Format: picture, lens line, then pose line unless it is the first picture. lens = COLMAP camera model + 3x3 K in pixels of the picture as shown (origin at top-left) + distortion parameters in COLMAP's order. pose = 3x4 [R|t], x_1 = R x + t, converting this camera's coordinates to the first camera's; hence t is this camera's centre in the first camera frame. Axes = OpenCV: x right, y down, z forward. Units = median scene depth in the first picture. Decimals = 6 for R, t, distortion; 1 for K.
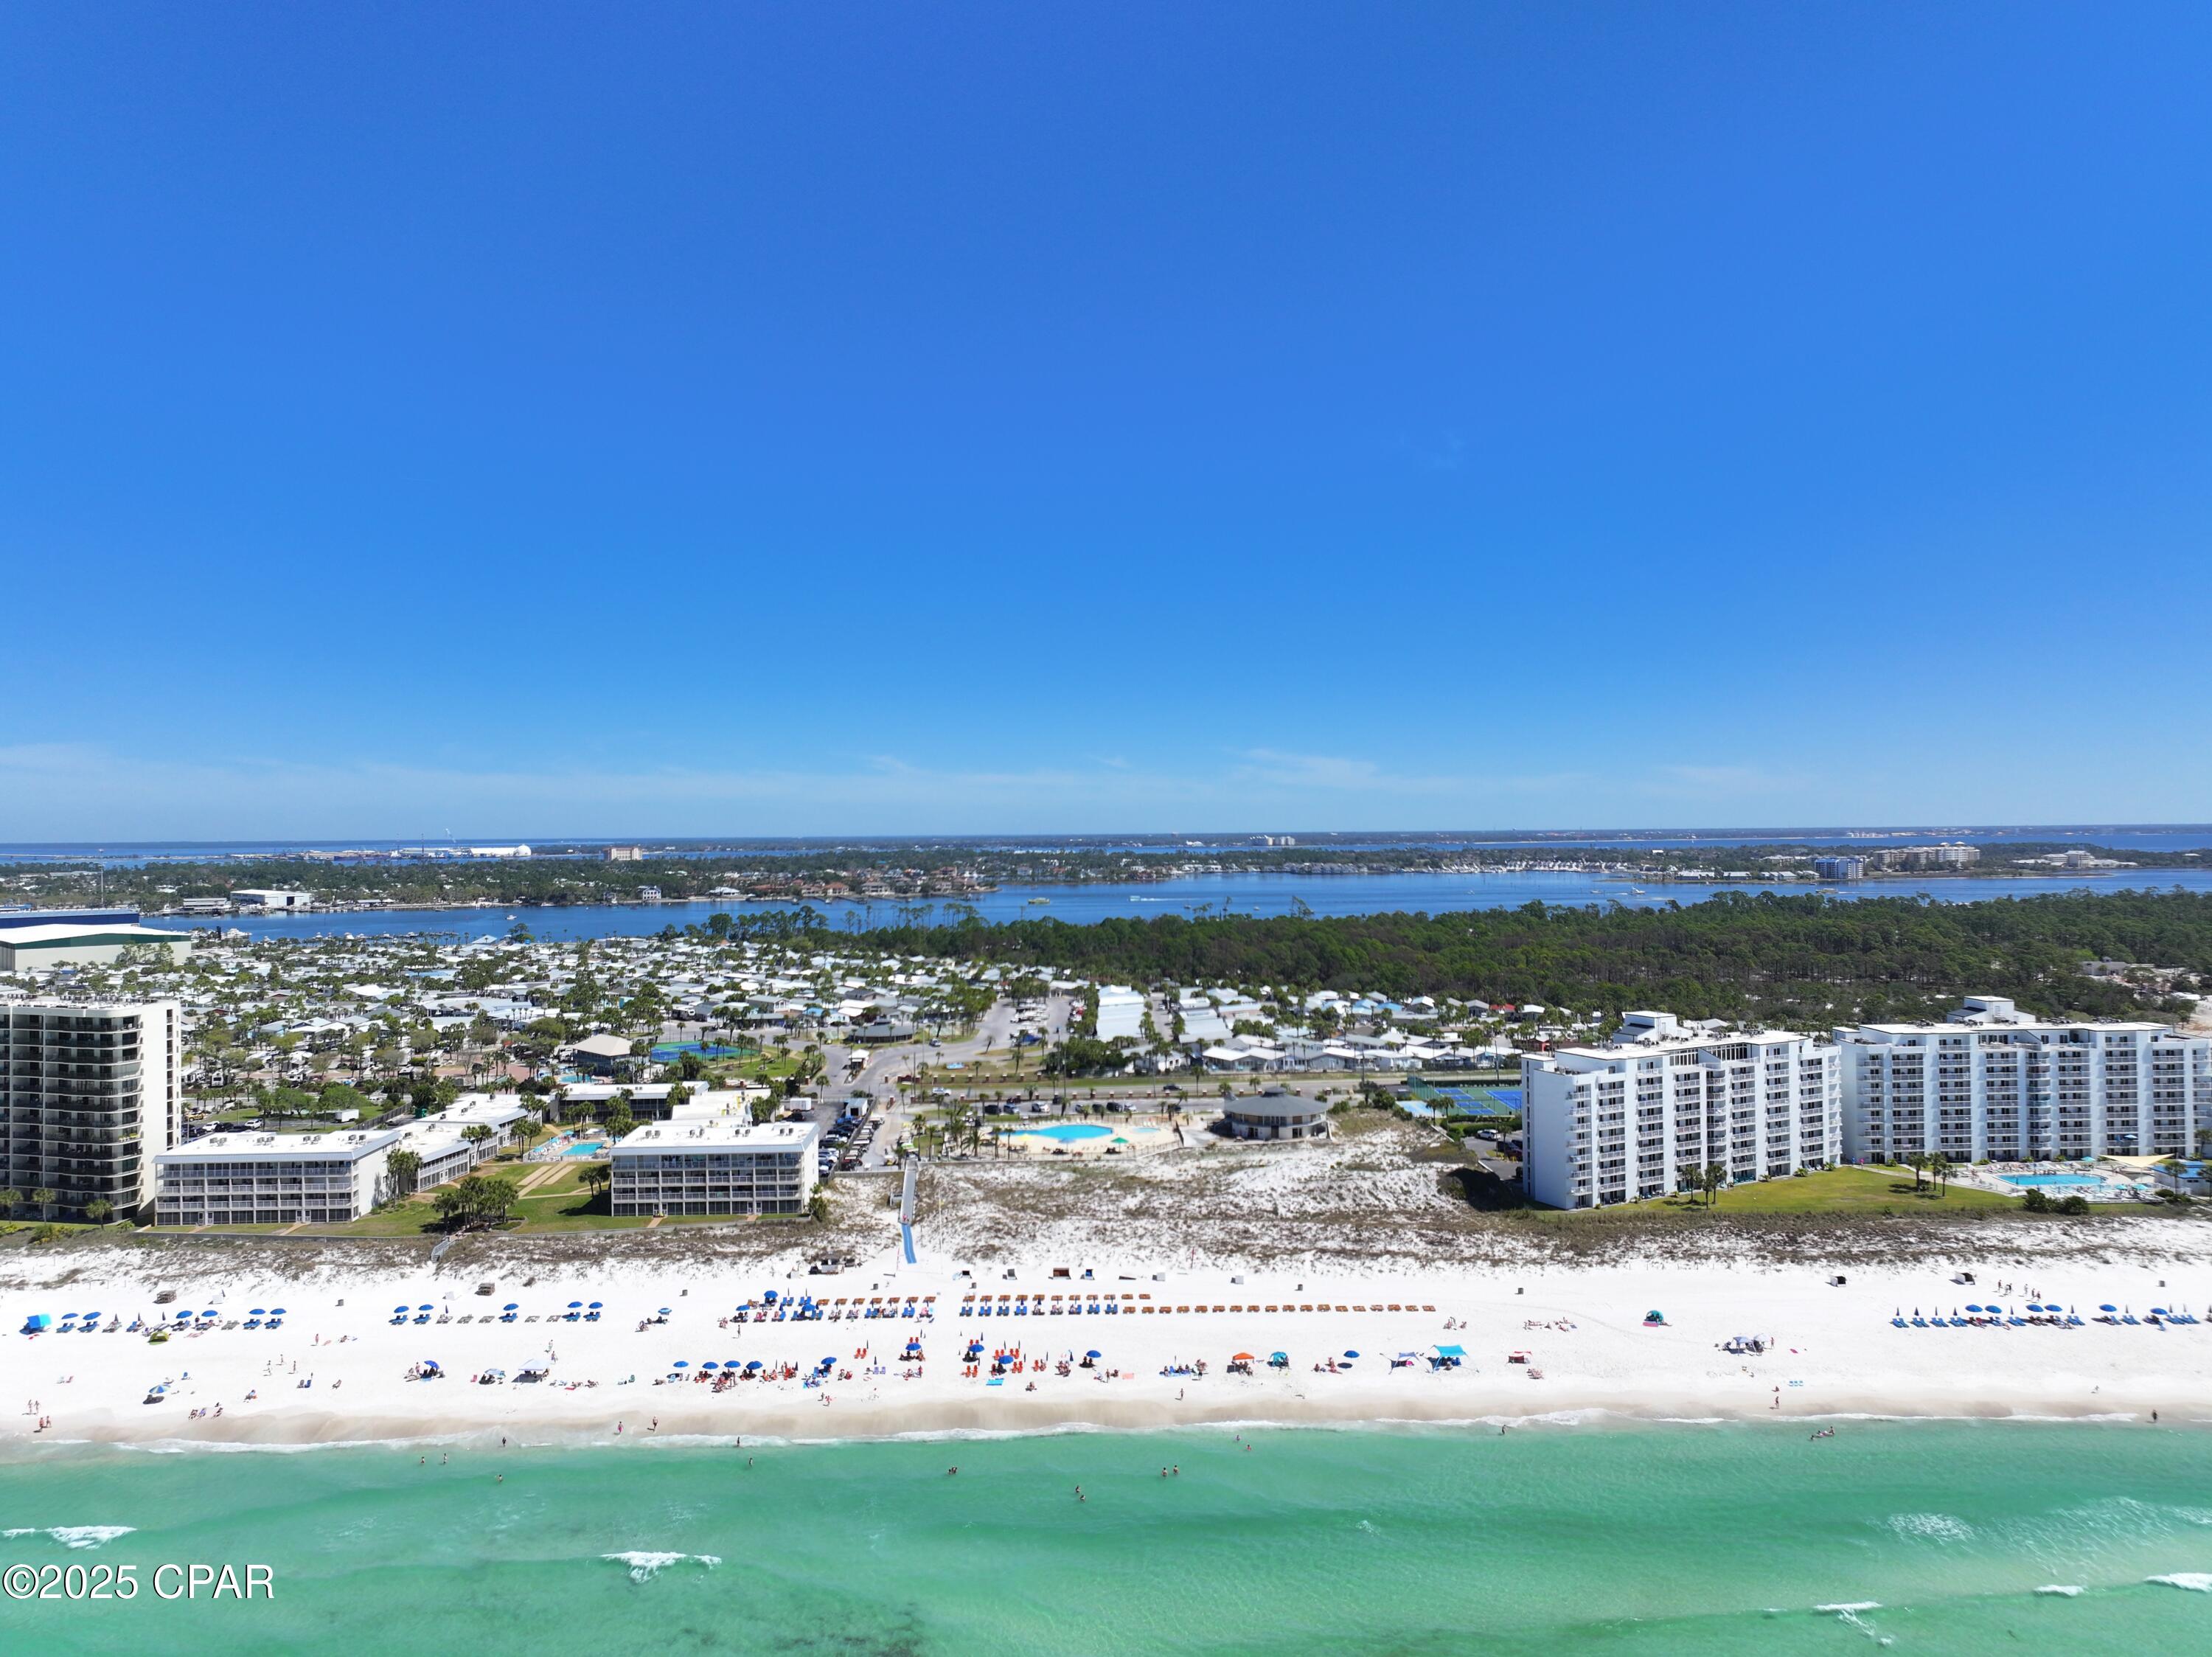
lens RADIAL K [[1540.0, 0, 1114.5], [0, 1540.0, 820.8], [0, 0, 1]] dist [-0.011810, 0.024519]
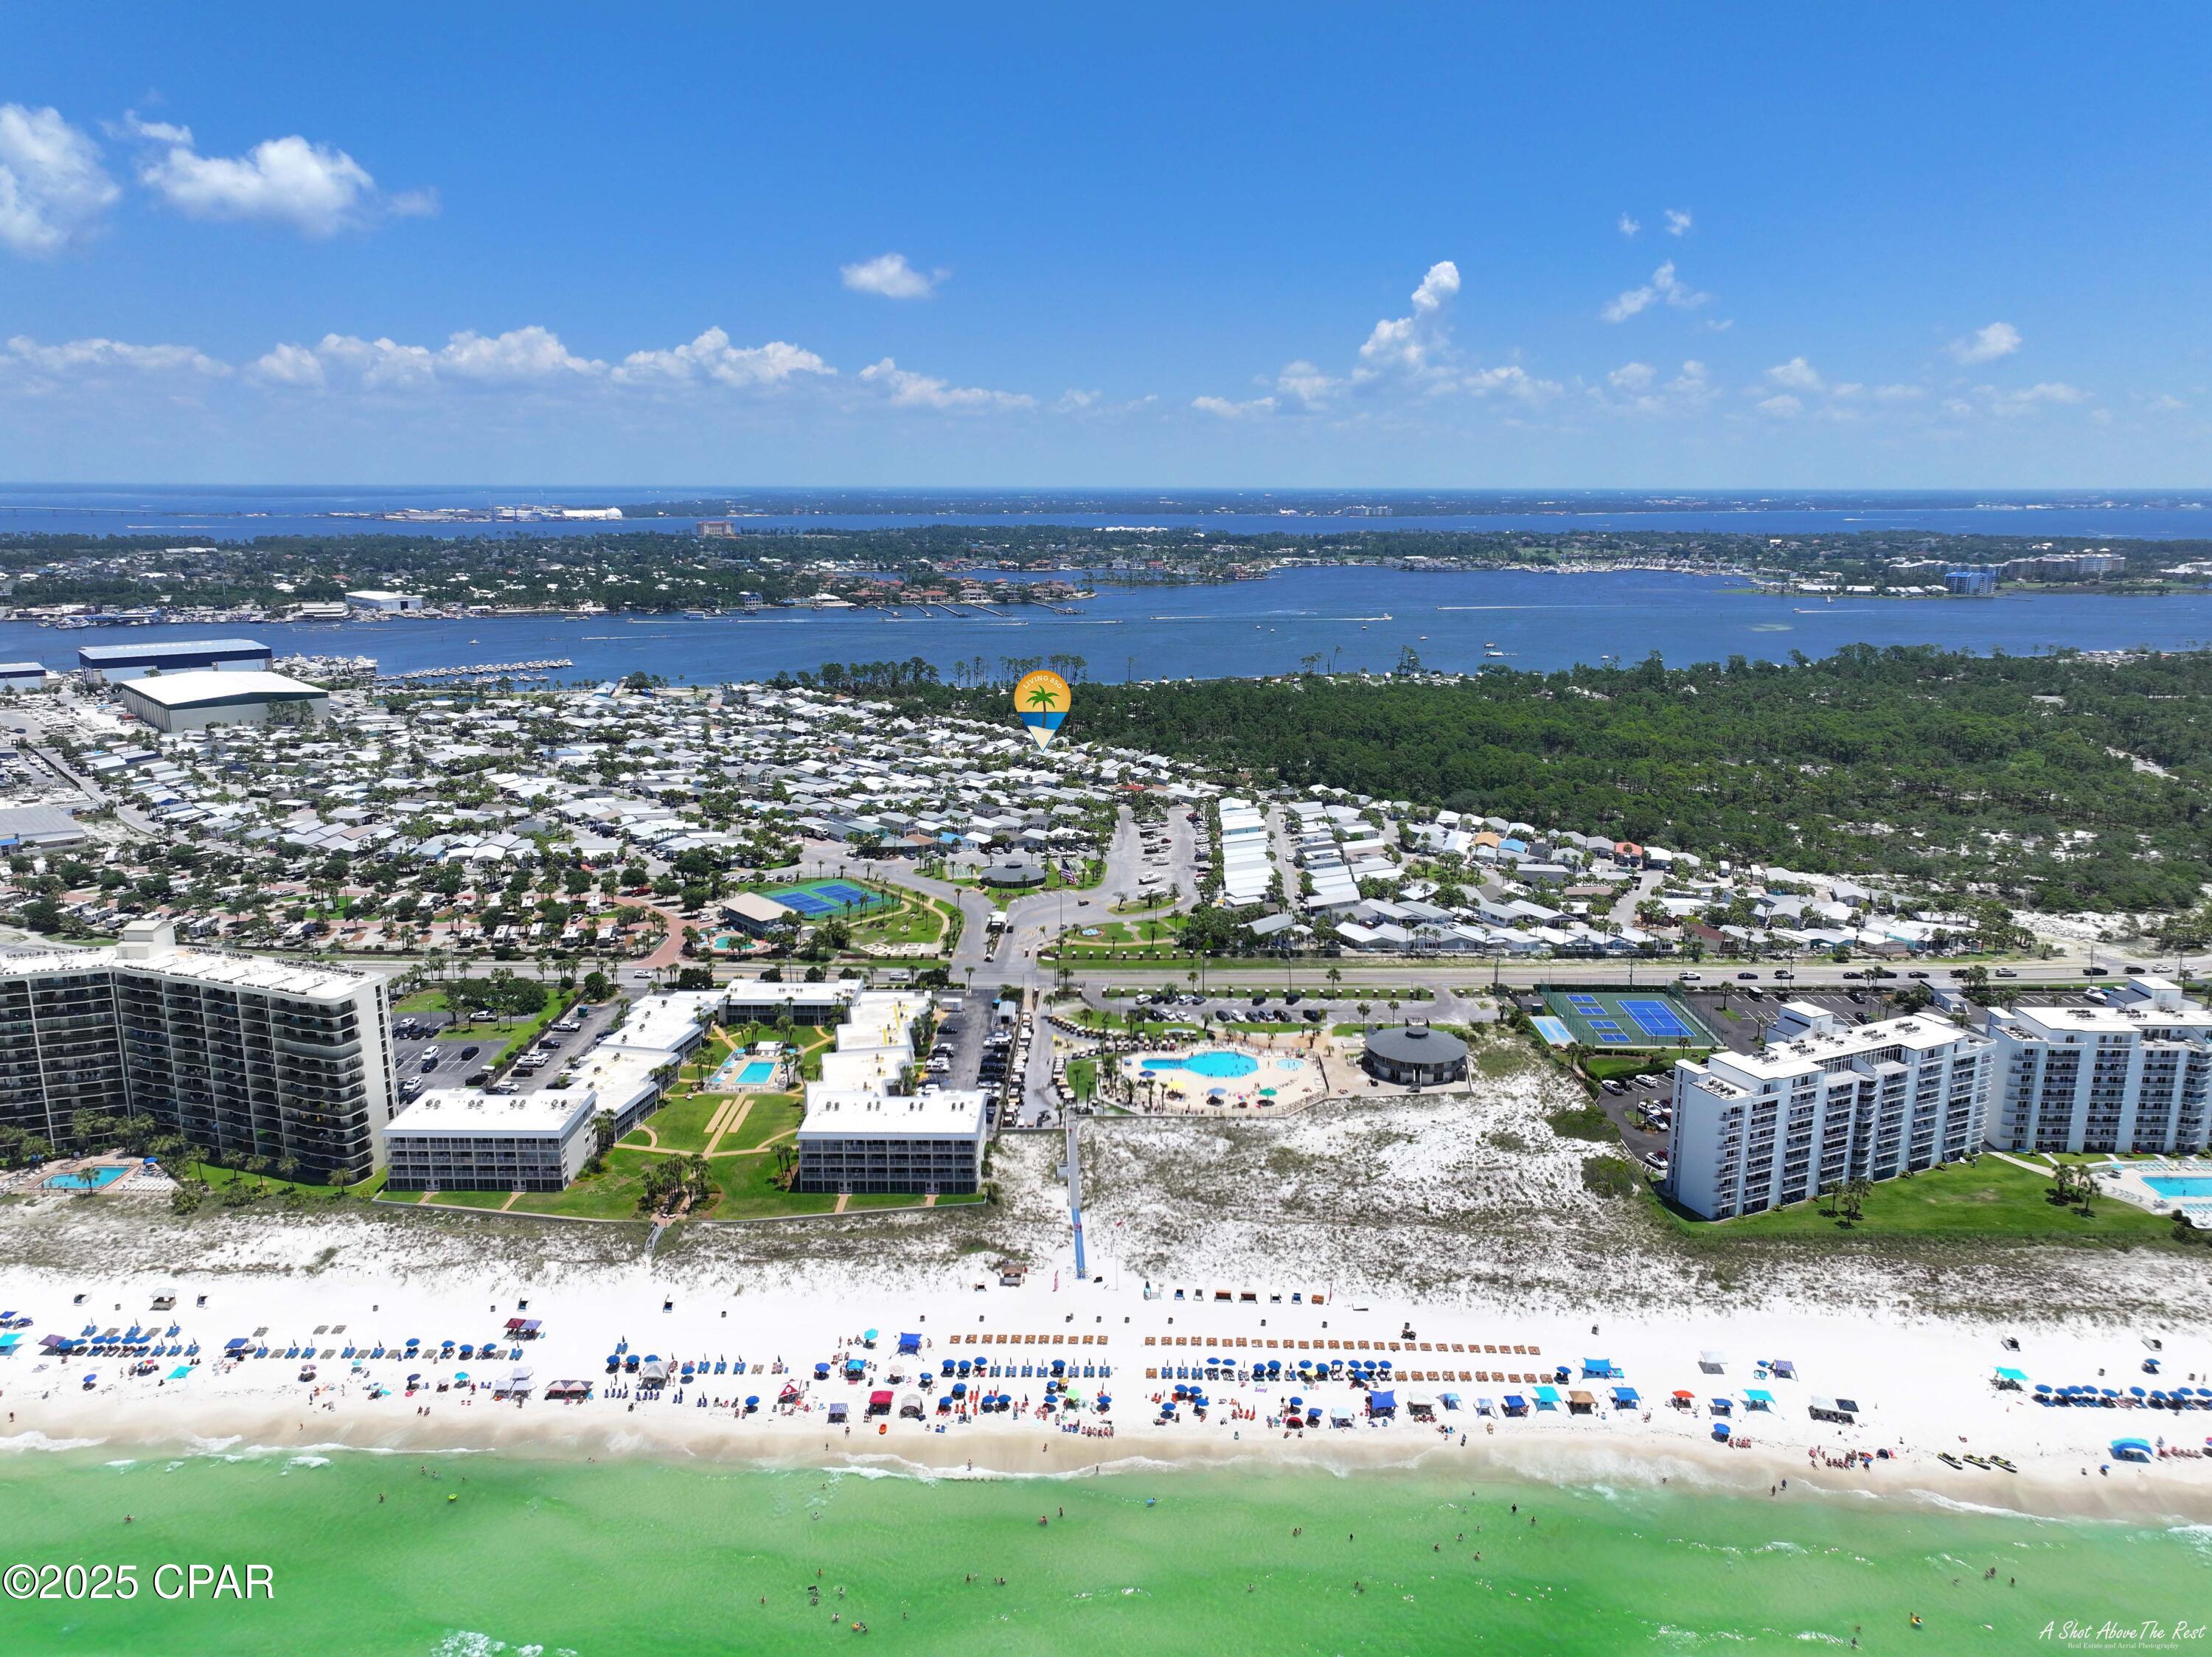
lens RADIAL K [[1540.0, 0, 1114.5], [0, 1540.0, 820.8], [0, 0, 1]] dist [-0.011810, 0.024519]
pose [[0.998387, 0.021672, -0.052470, -0.056604], [-0.009427, 0.974721, 0.223225, -0.229324], [0.055982, -0.222371, 0.973354, 0.026425]]
